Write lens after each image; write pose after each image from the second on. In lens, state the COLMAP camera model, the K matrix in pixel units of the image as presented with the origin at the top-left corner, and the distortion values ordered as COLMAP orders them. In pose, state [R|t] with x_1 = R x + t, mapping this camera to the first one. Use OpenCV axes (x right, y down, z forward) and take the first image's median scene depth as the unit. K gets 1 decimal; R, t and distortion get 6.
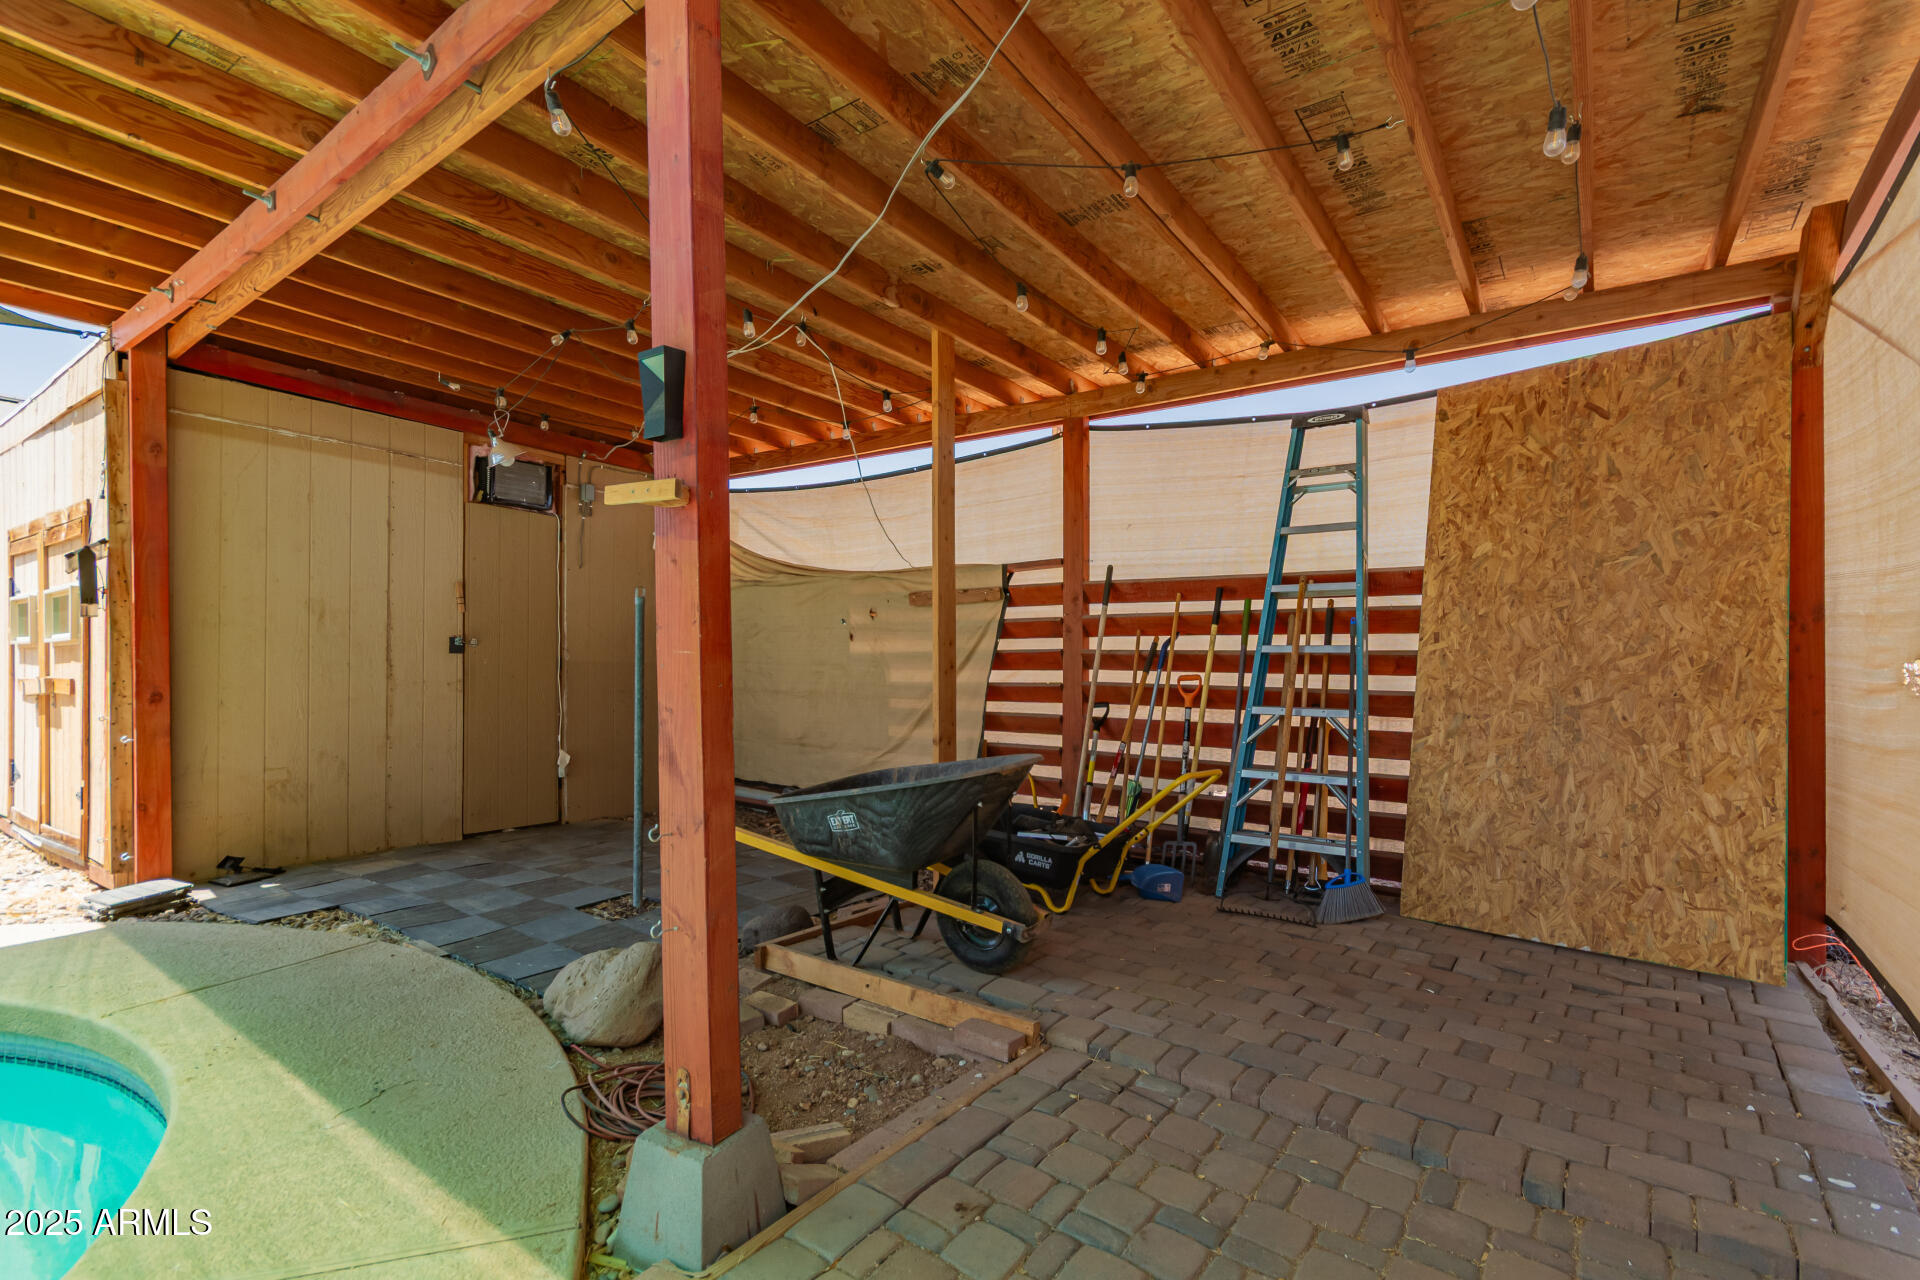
lens RADIAL K [[893.1, 0, 922.1], [0, 893.1, 671.5], [0, 0, 1]] dist [0.002588, 0.000193]
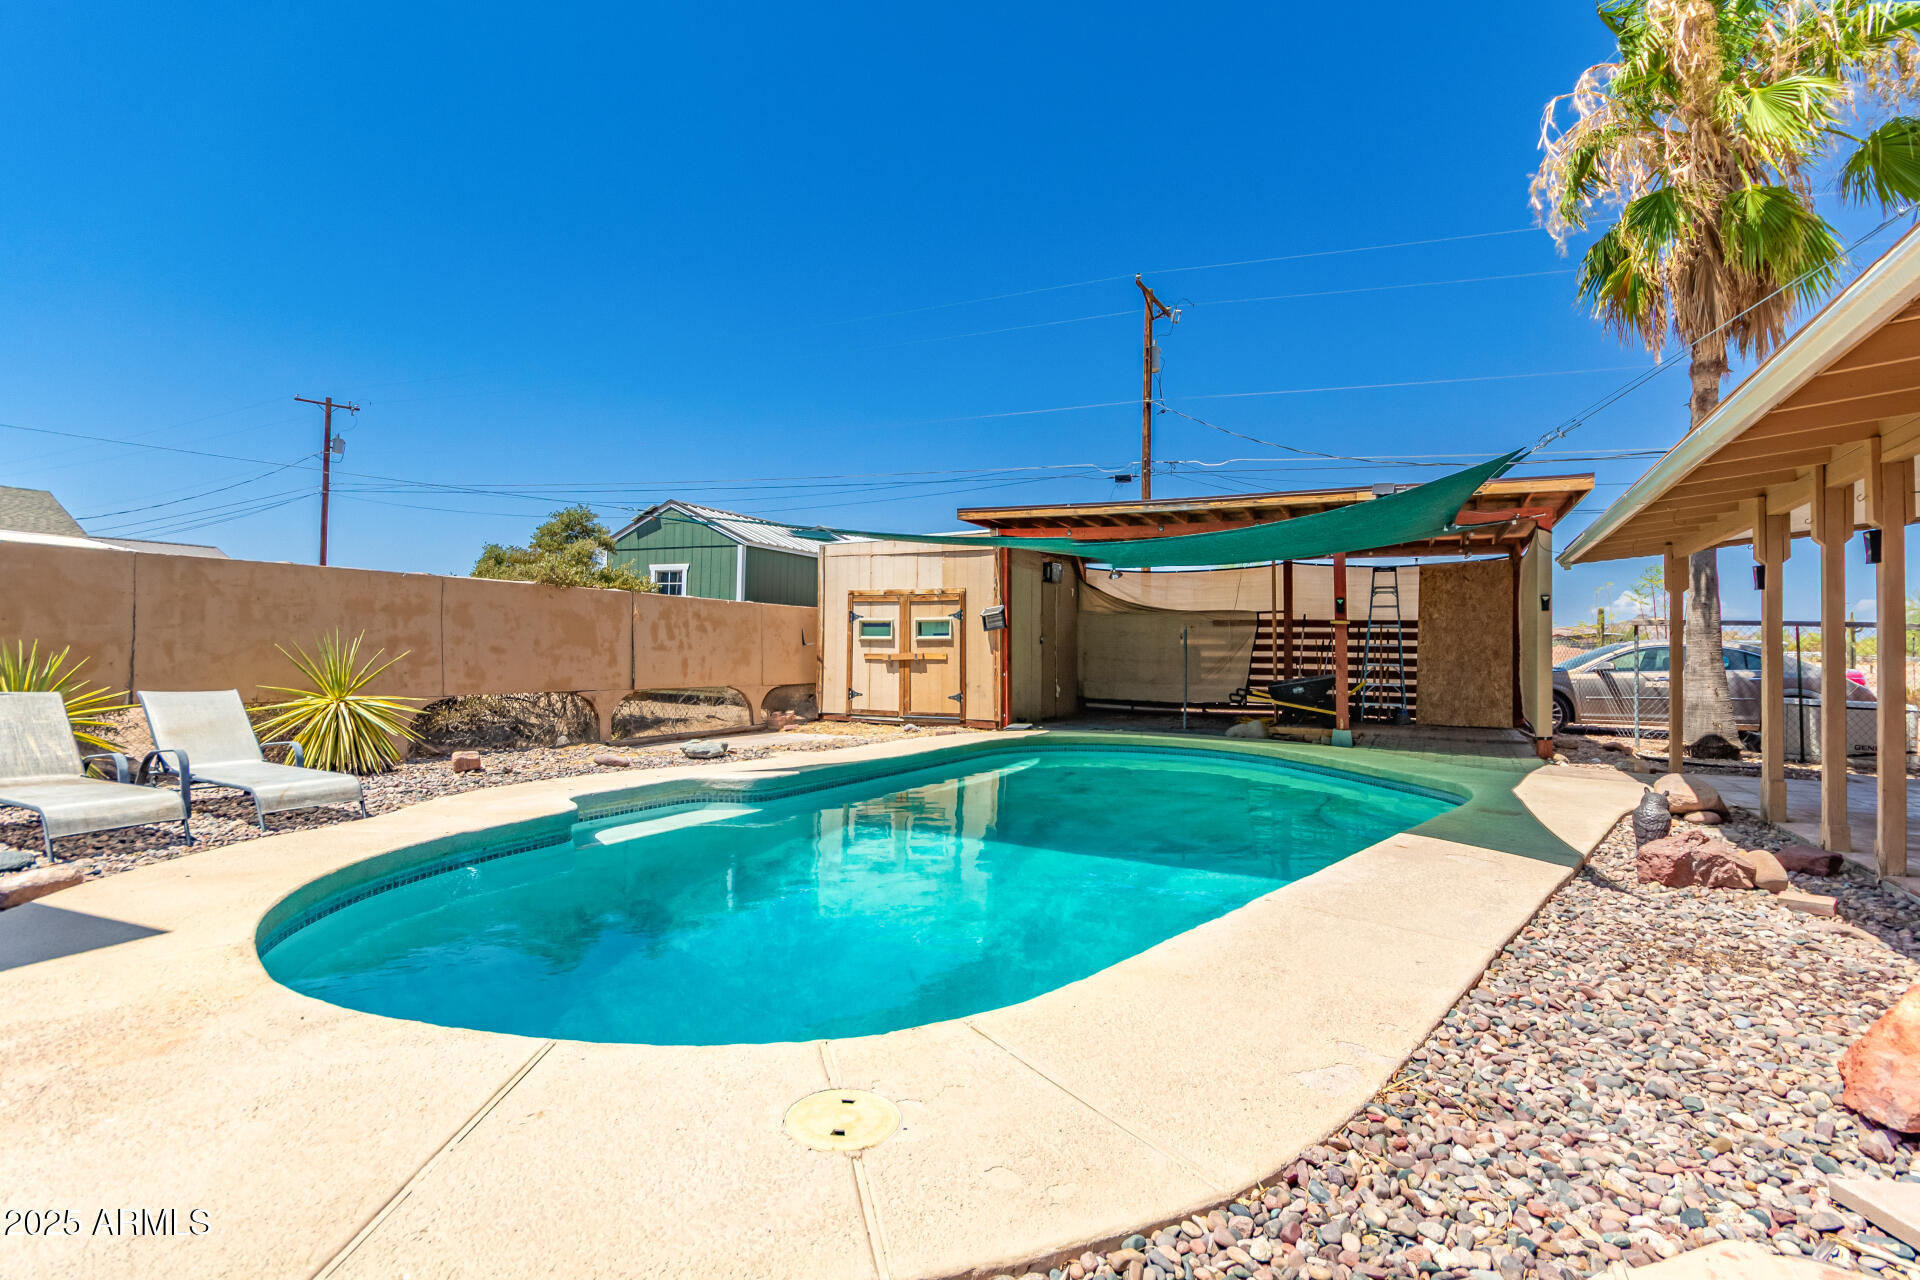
lens RADIAL K [[893.1, 0, 960.9], [0, 893.1, 640.9], [0, 0, 1]] dist [0.002588, 0.000193]
pose [[0.980585, 0.009104, 0.195881, -1.666078], [-0.005252, 0.999783, -0.020176, 0.031897], [-0.196022, 0.018756, 0.980420, -1.817401]]
